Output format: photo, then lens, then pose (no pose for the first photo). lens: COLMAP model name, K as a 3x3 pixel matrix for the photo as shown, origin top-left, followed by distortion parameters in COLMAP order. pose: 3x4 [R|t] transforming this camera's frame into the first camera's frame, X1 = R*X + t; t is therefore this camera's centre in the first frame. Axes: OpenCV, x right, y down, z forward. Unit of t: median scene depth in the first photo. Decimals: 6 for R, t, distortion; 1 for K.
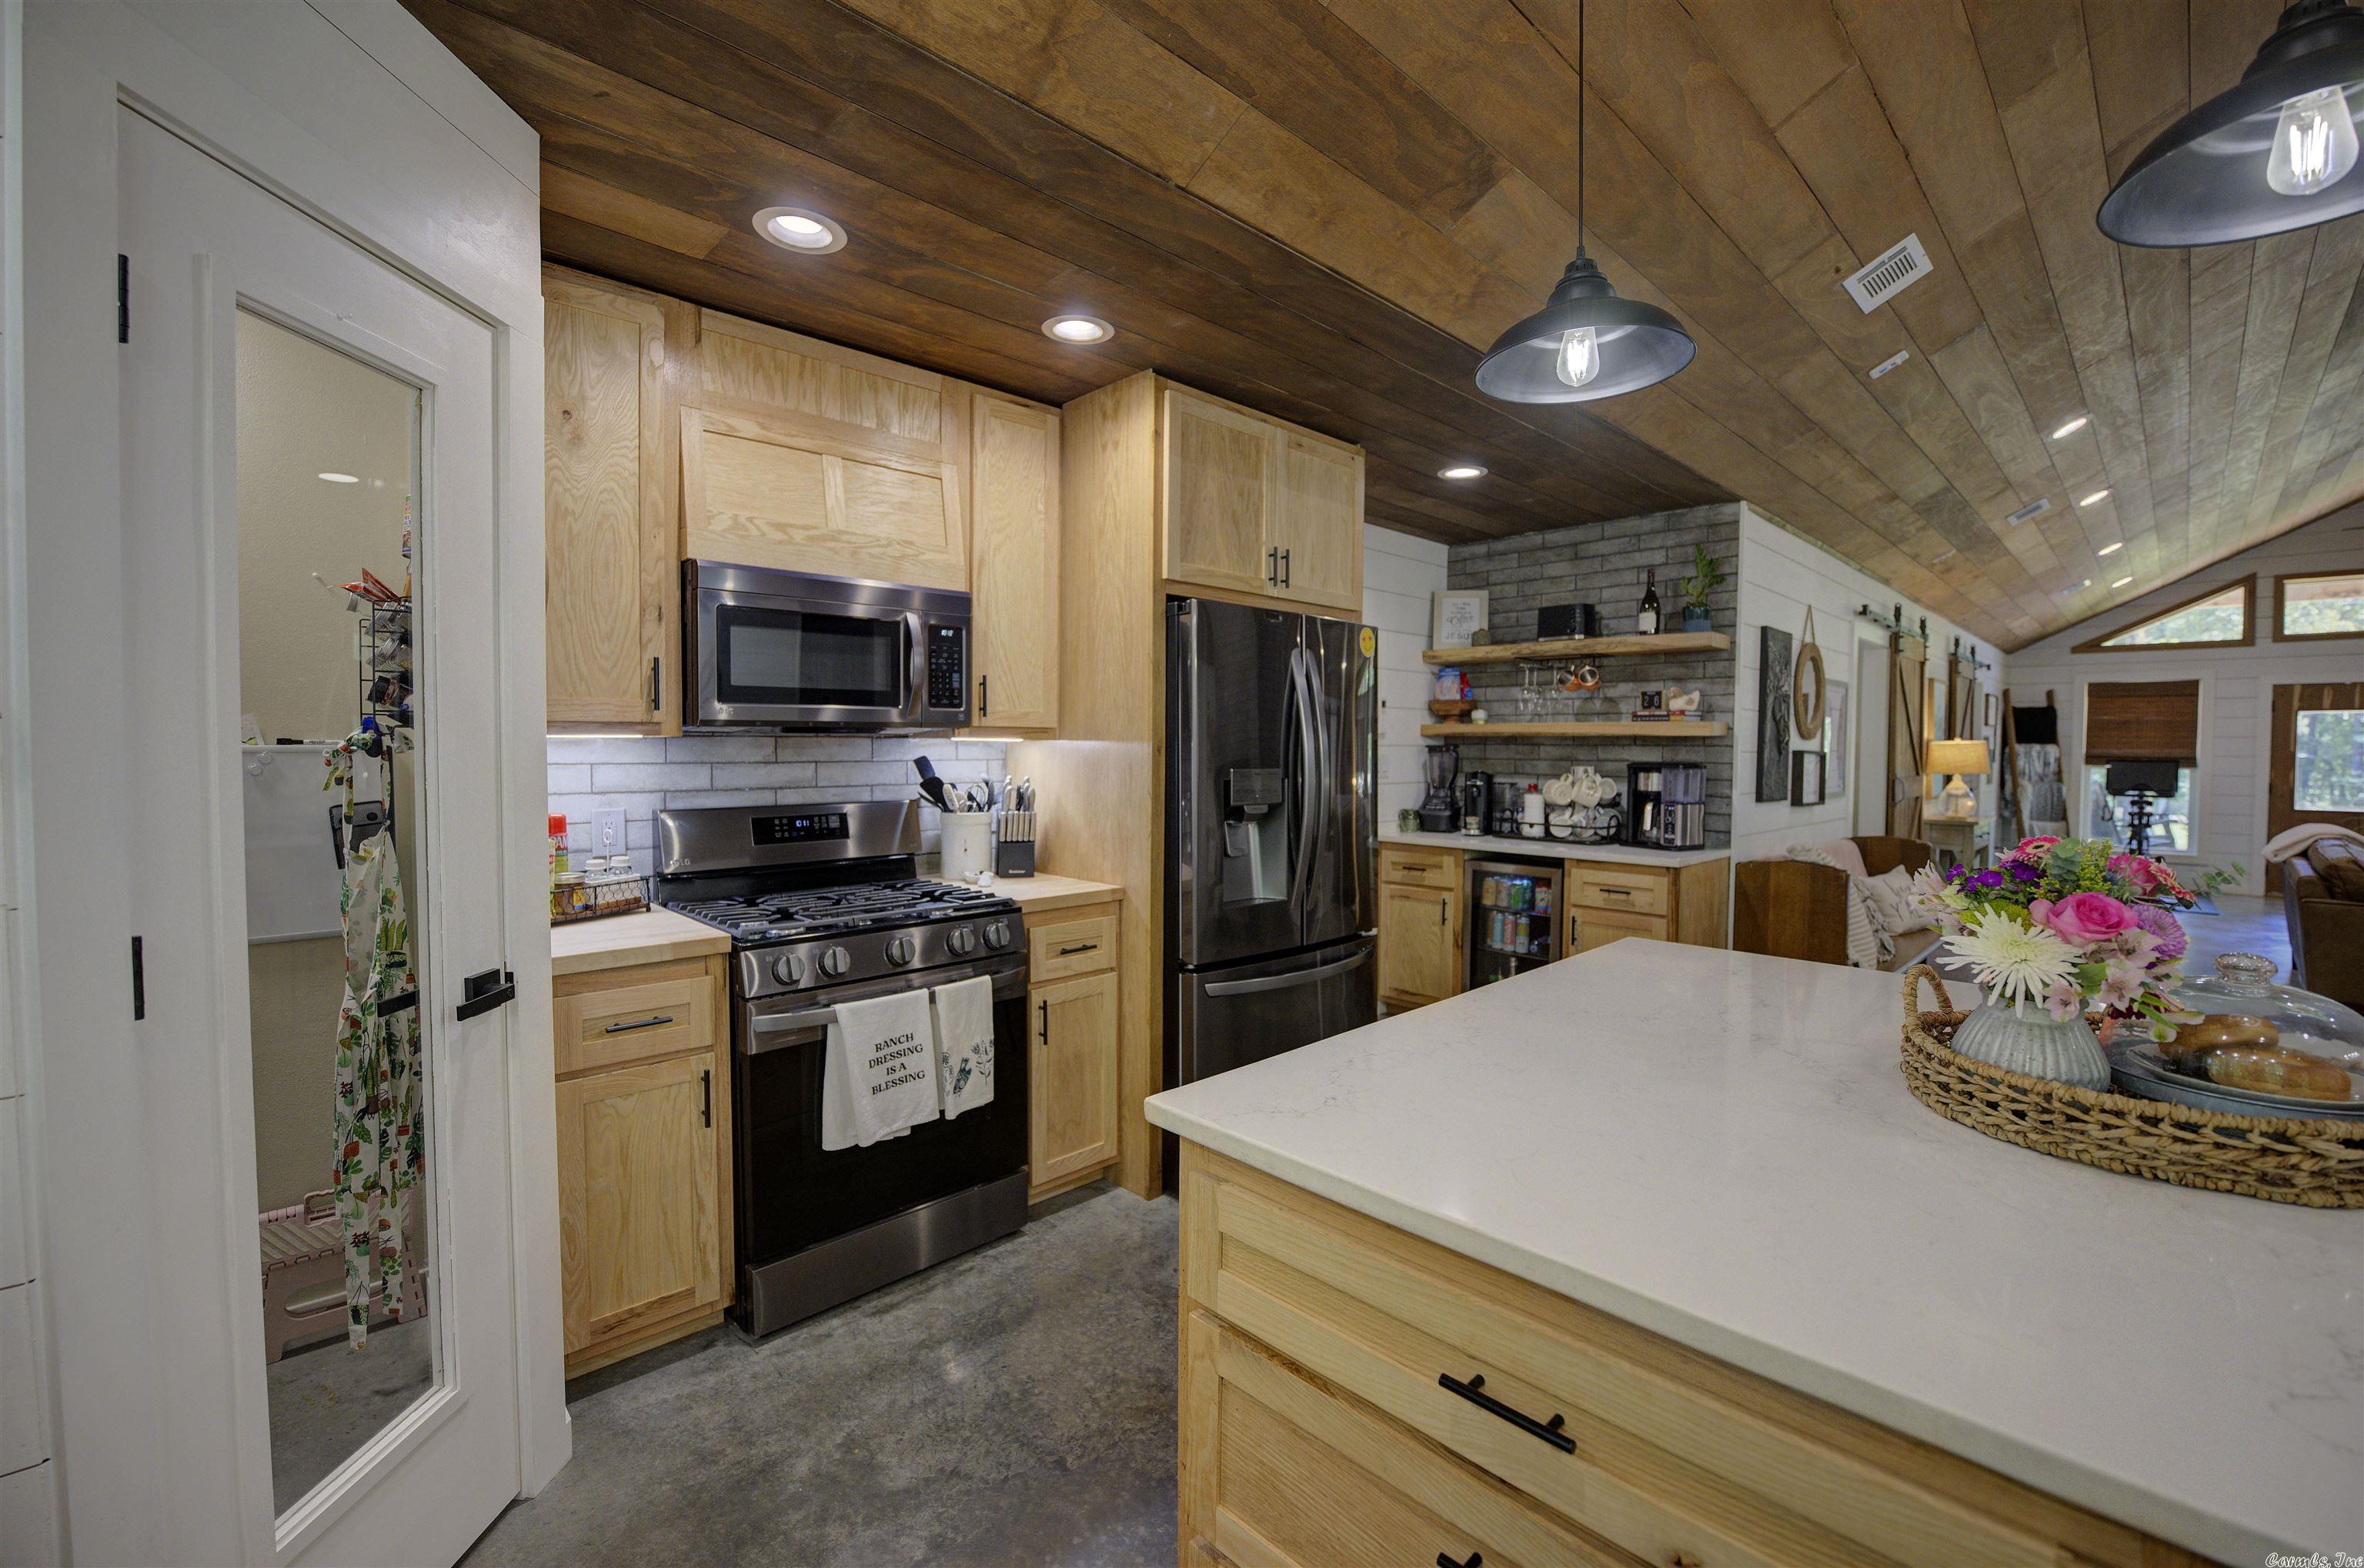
lens RADIAL K [[976.4, 0, 1167.9], [0, 976.4, 777.3], [0, 0, 1]] dist [-0.022527, 0.000436]
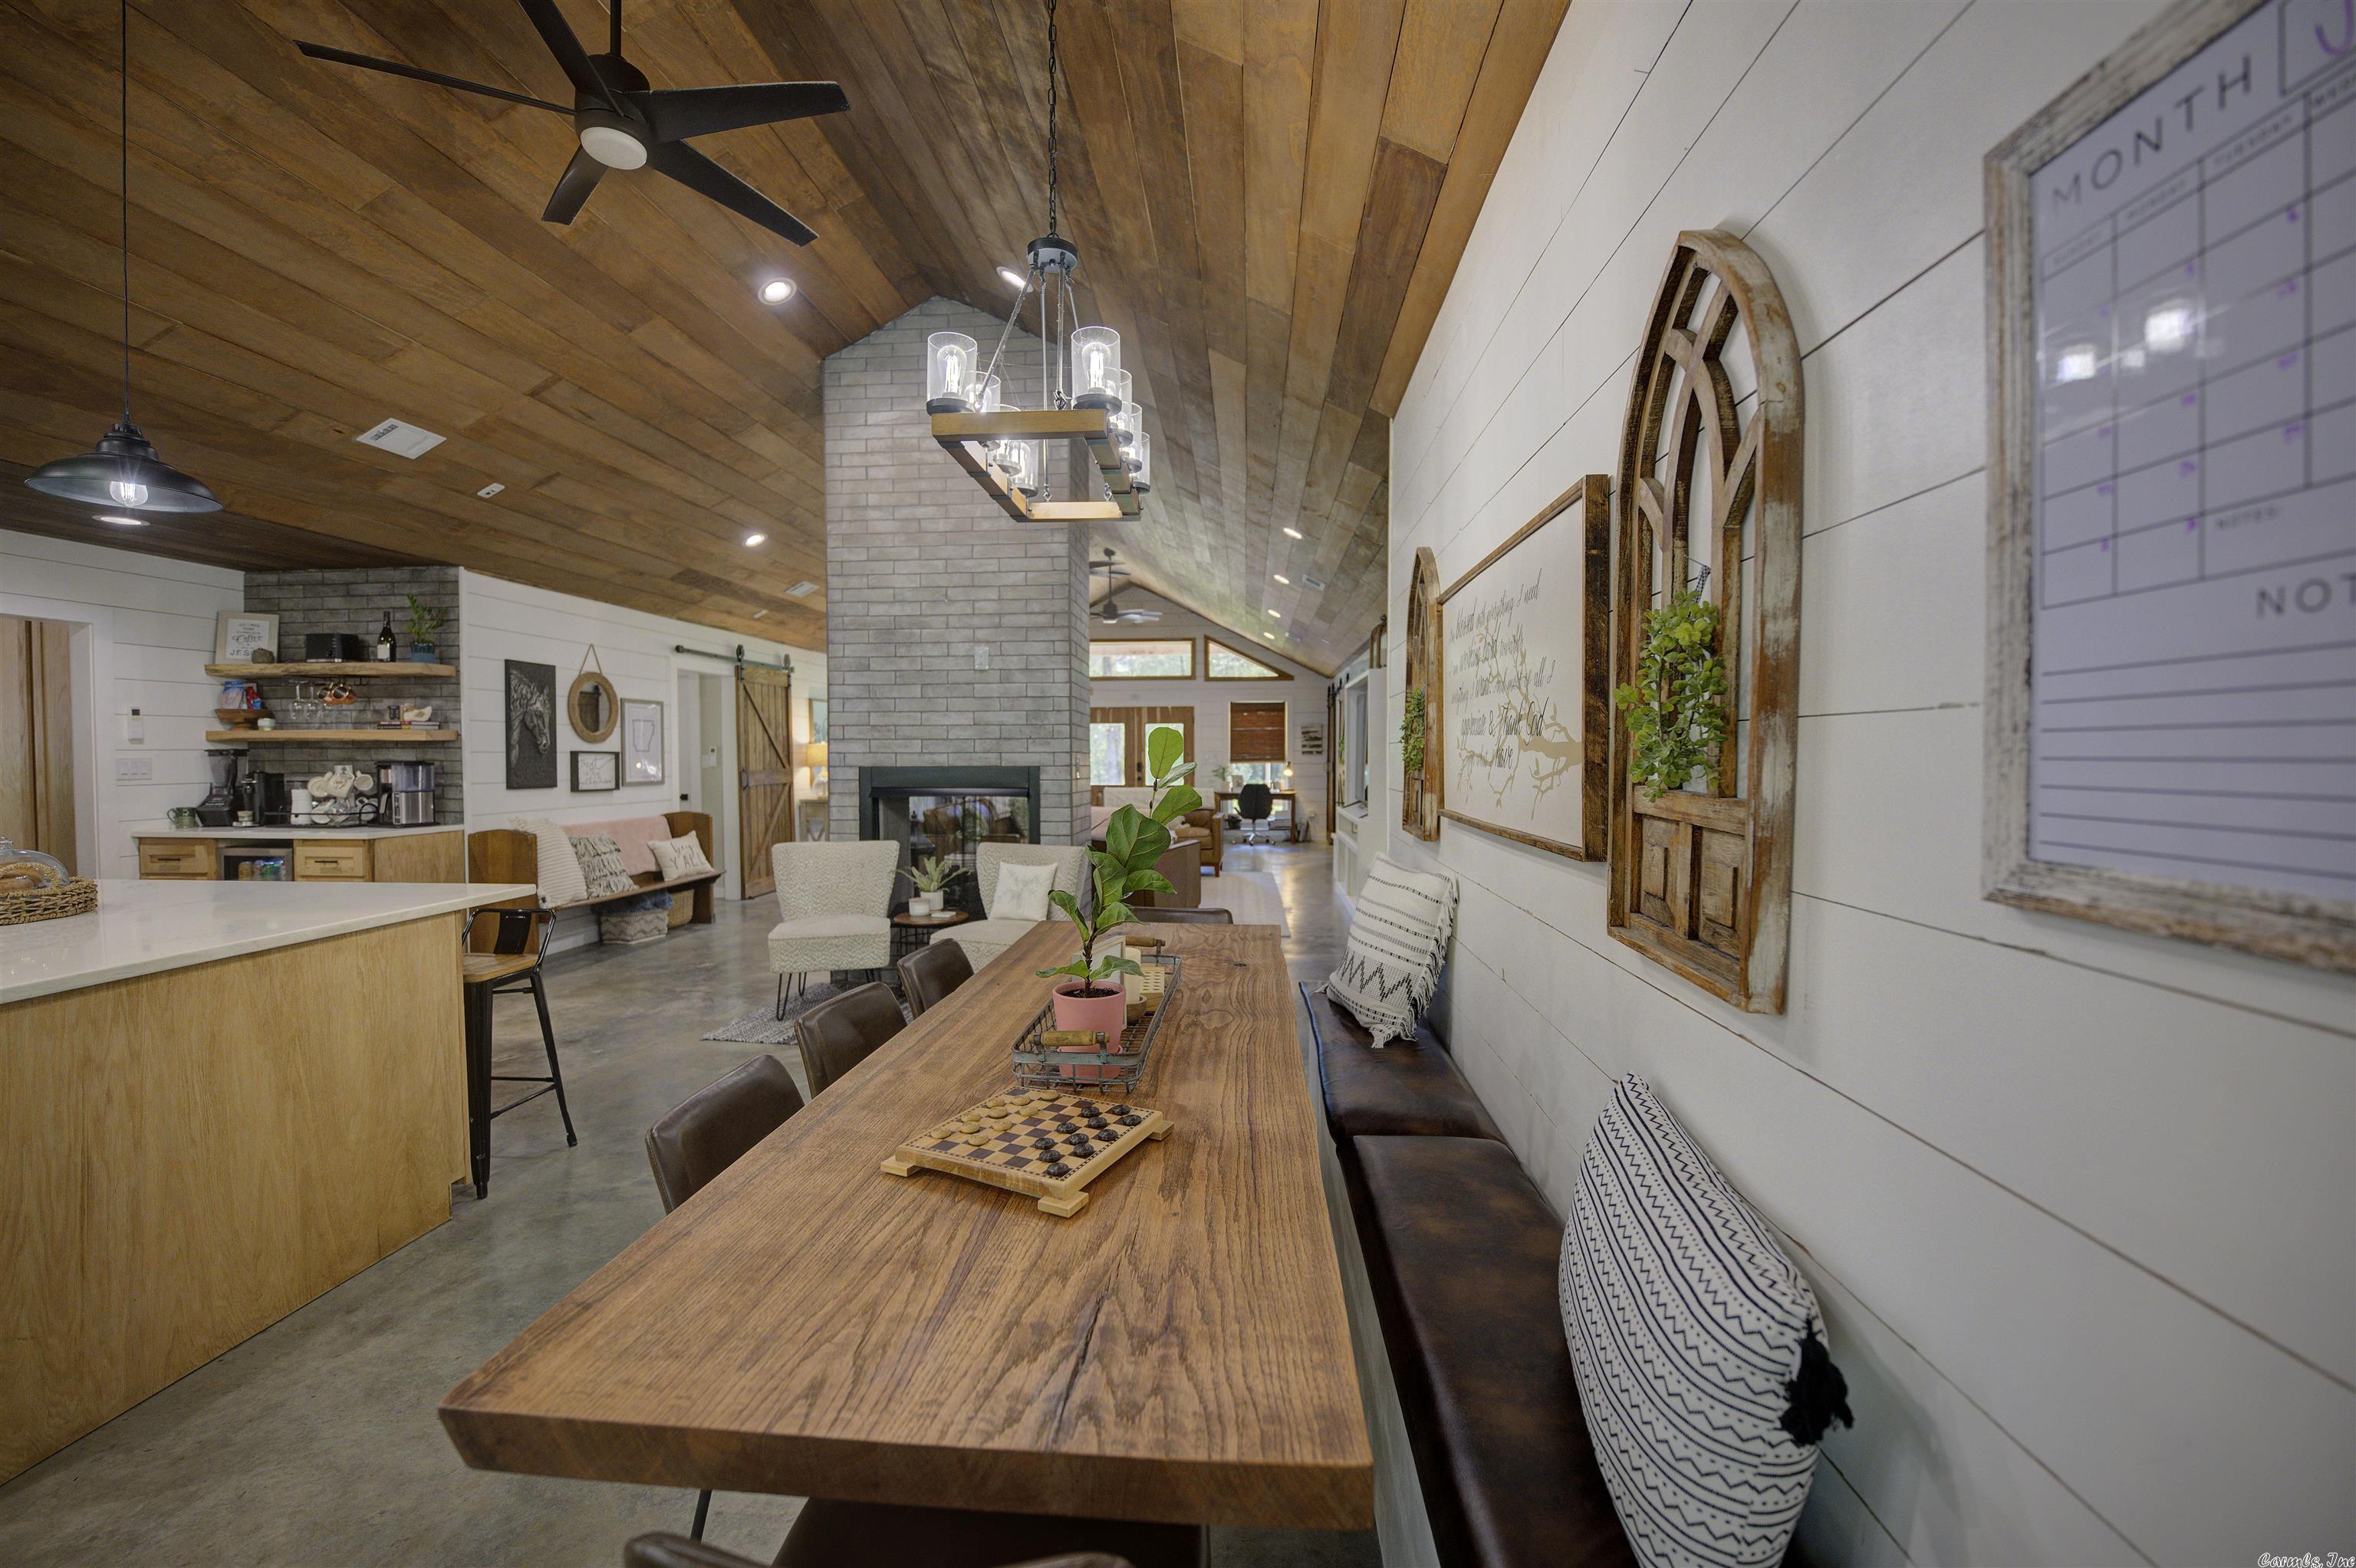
lens RADIAL K [[947.7, 0, 1170.8], [0, 947.7, 782.9], [0, 0, 1]] dist [-0.022721, 0.000983]
pose [[0.740881, -0.030193, 0.670958, 0.596761], [0.028289, 0.999505, 0.013740, 0.035884], [-0.671041, 0.008801, 0.741368, -0.850849]]
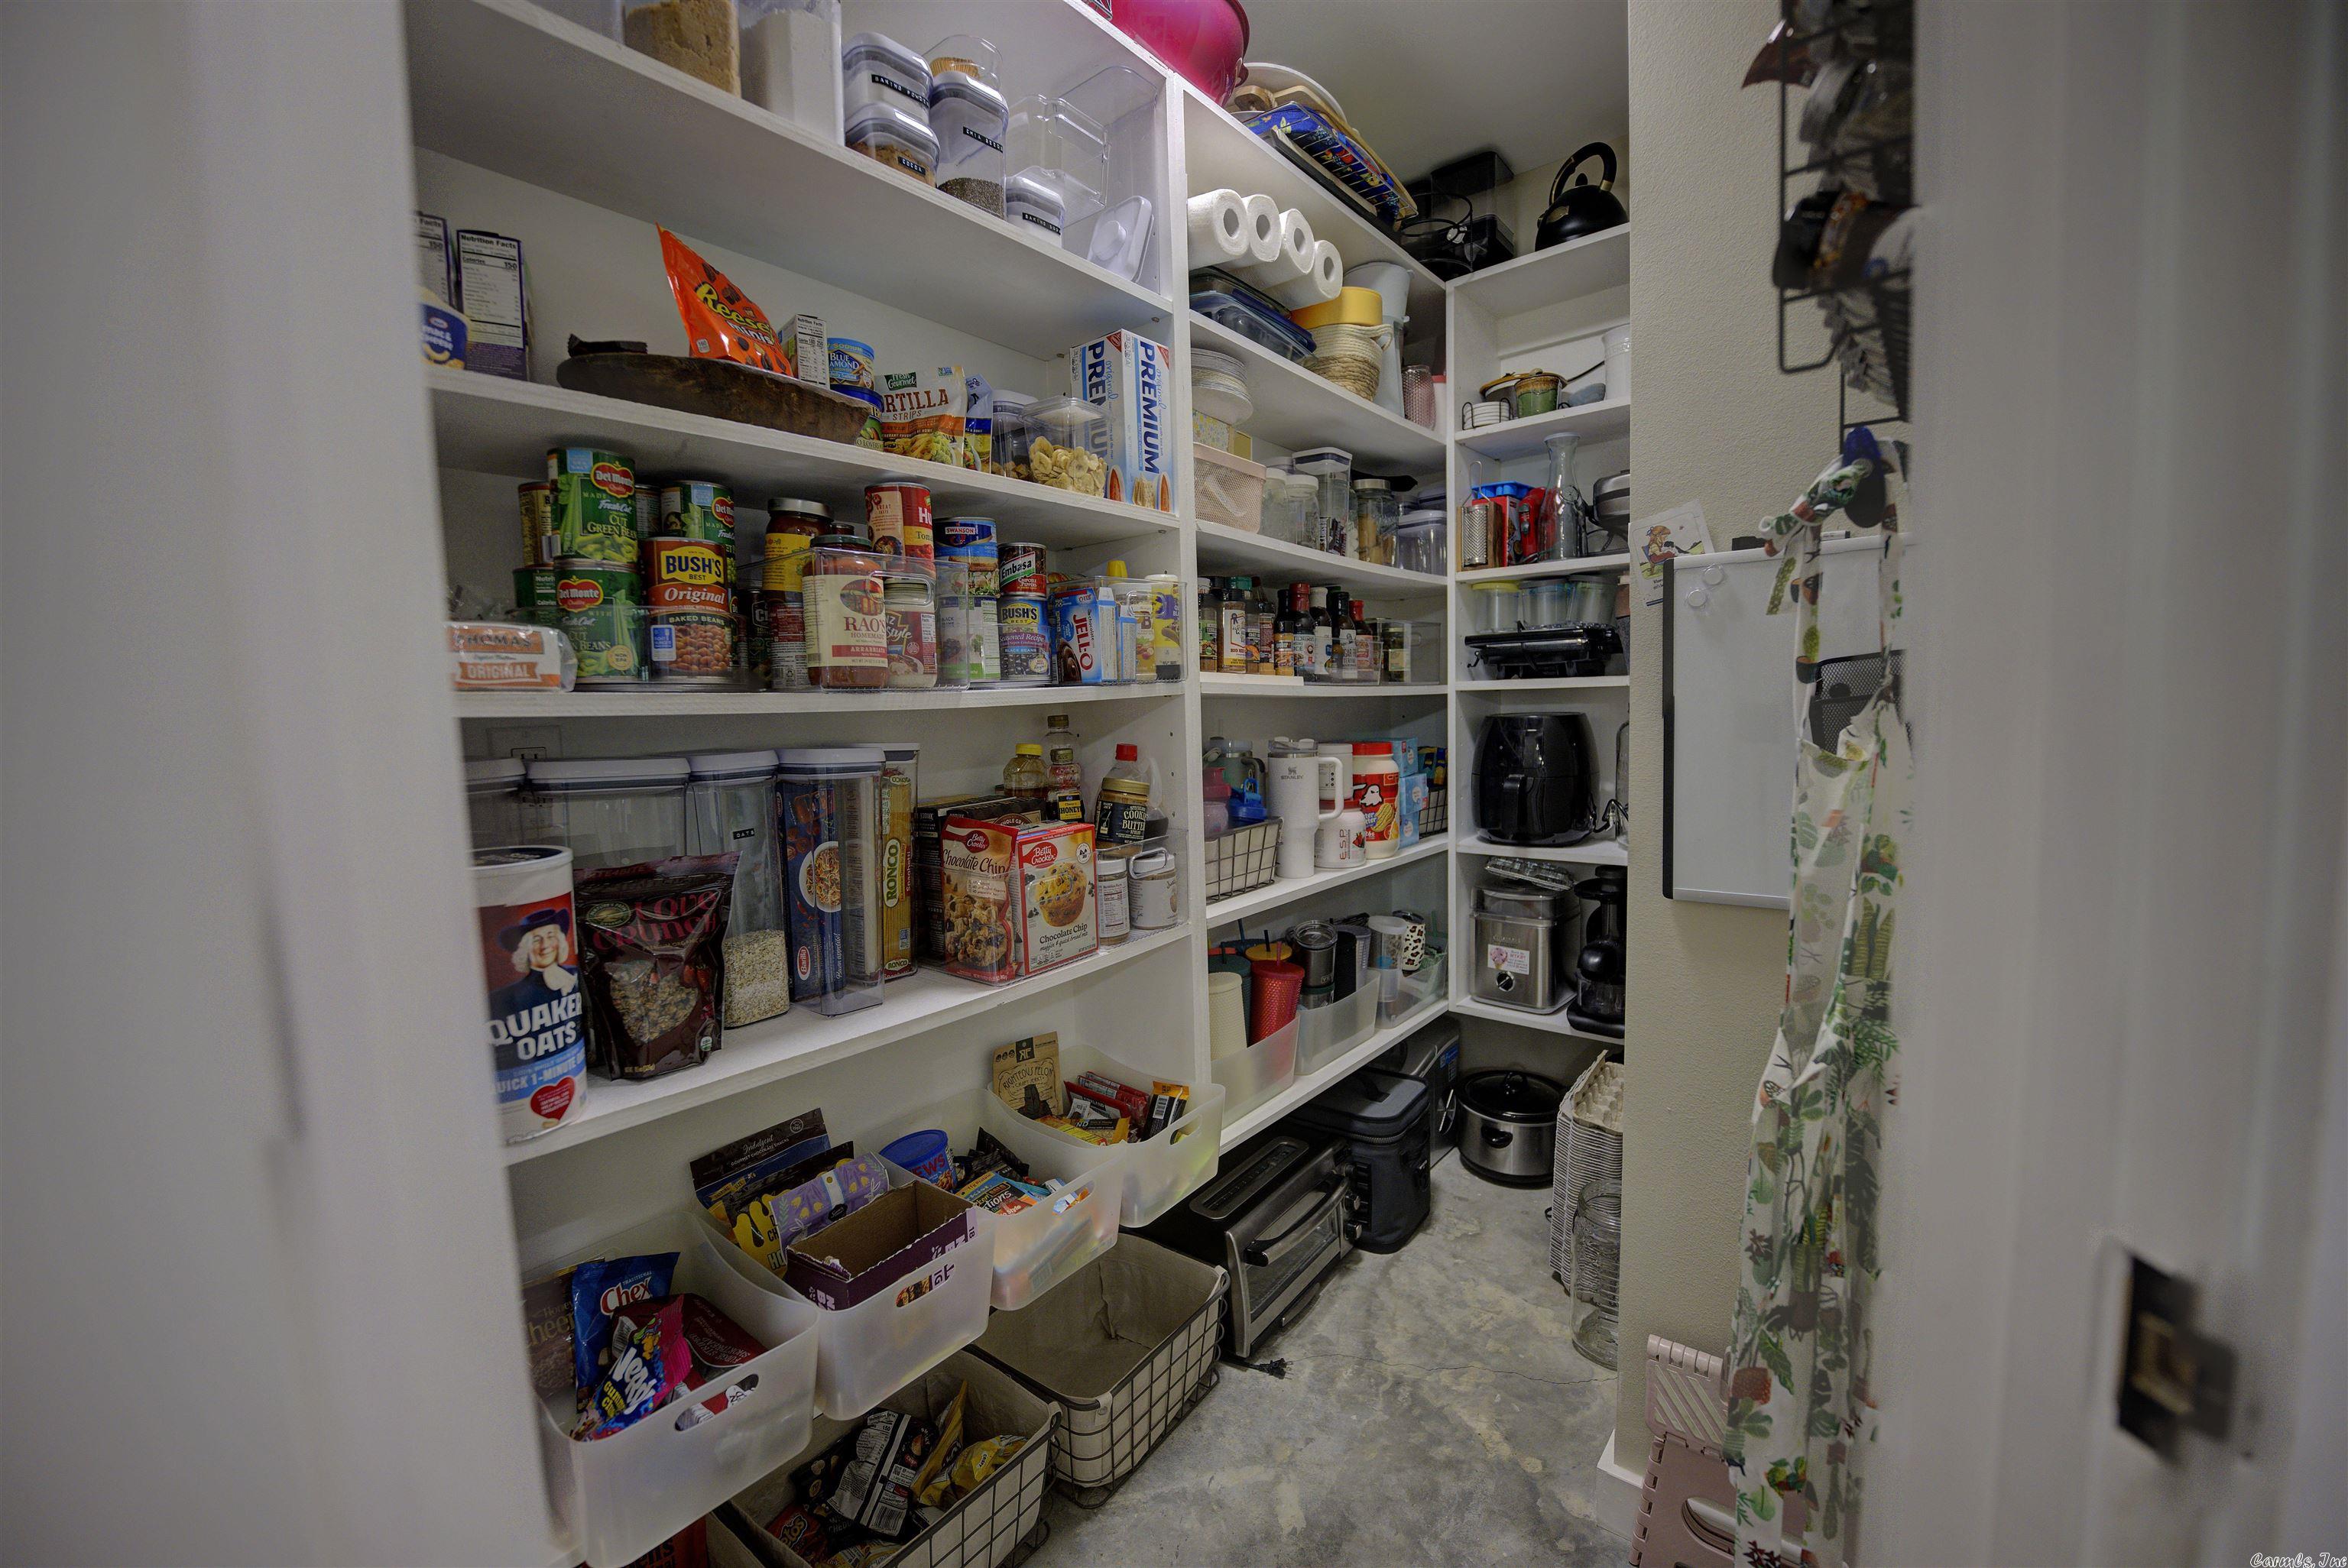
lens RADIAL K [[963.2, 0, 1170.6], [0, 963.2, 782.6], [0, 0, 1]] dist [-0.024952, 0.000643]
pose [[0.130950, 0.075335, -0.988523, -0.277813], [-0.008042, 0.997157, 0.074927, 0.039940], [0.991356, -0.001862, 0.131183, 0.401565]]
